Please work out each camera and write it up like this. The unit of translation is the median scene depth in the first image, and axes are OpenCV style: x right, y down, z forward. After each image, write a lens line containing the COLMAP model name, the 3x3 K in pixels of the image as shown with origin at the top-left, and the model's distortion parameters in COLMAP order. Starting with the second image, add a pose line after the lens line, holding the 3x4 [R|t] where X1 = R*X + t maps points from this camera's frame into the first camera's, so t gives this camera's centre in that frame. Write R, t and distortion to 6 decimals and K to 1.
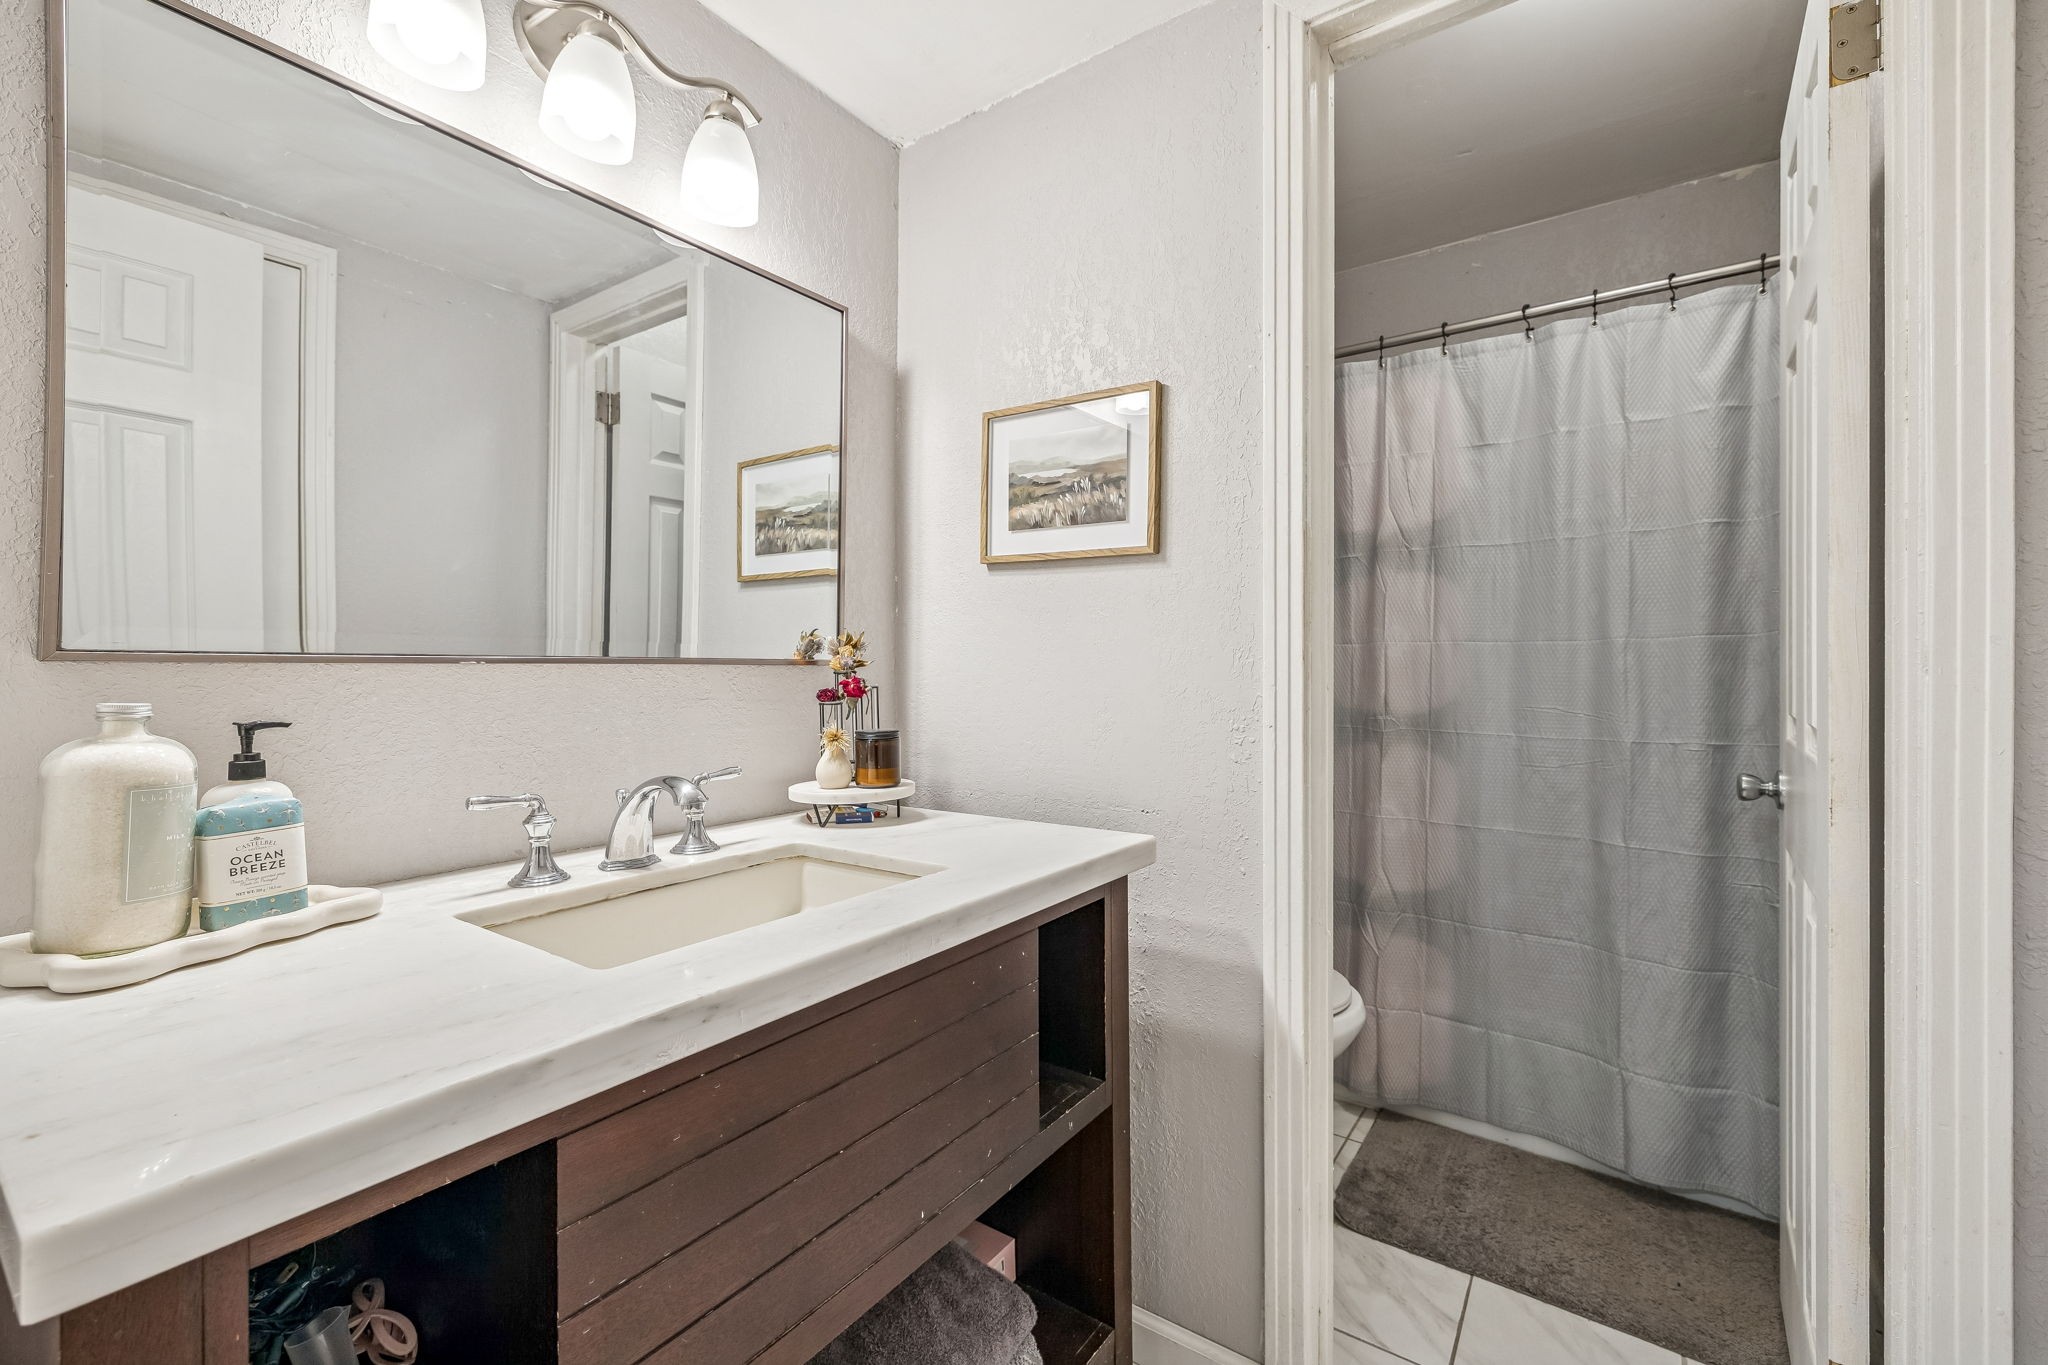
lens RADIAL K [[871.2, 0, 1024.4], [0, 871.2, 678.2], [0, 0, 1]] dist [0.002688, -0.000418]
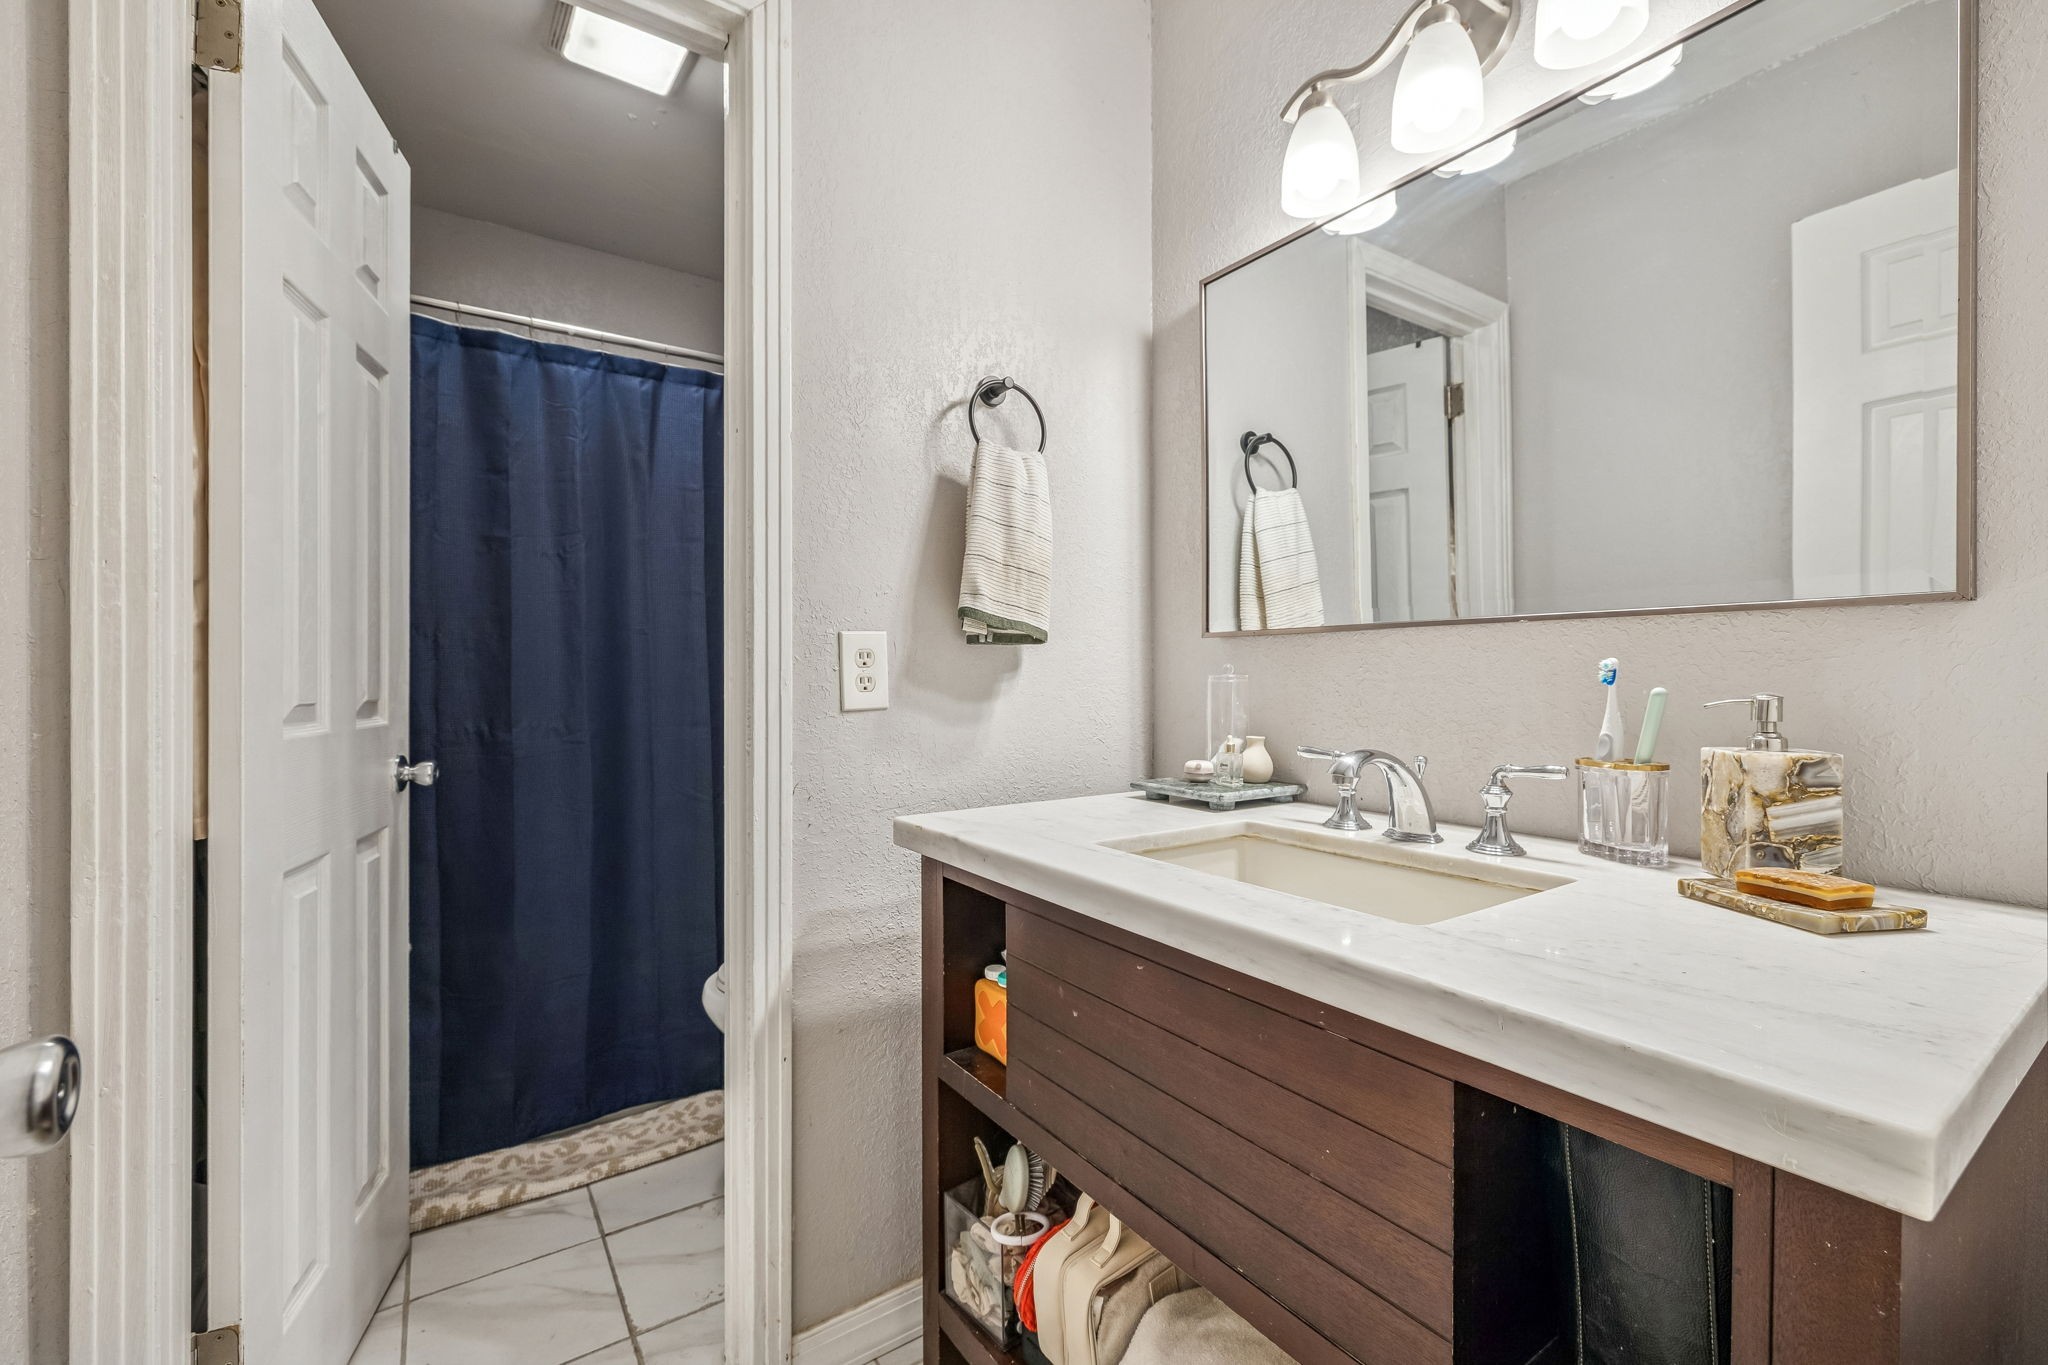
lens RADIAL K [[871.2, 0, 1028.4], [0, 871.2, 670.0], [0, 0, 1]] dist [0.002688, -0.000418]
pose [[-0.369250, 0.017038, -0.929174, 0.663315], [0.016821, 0.999791, 0.011649, -0.003957], [0.929178, -0.011328, -0.369460, 0.949672]]
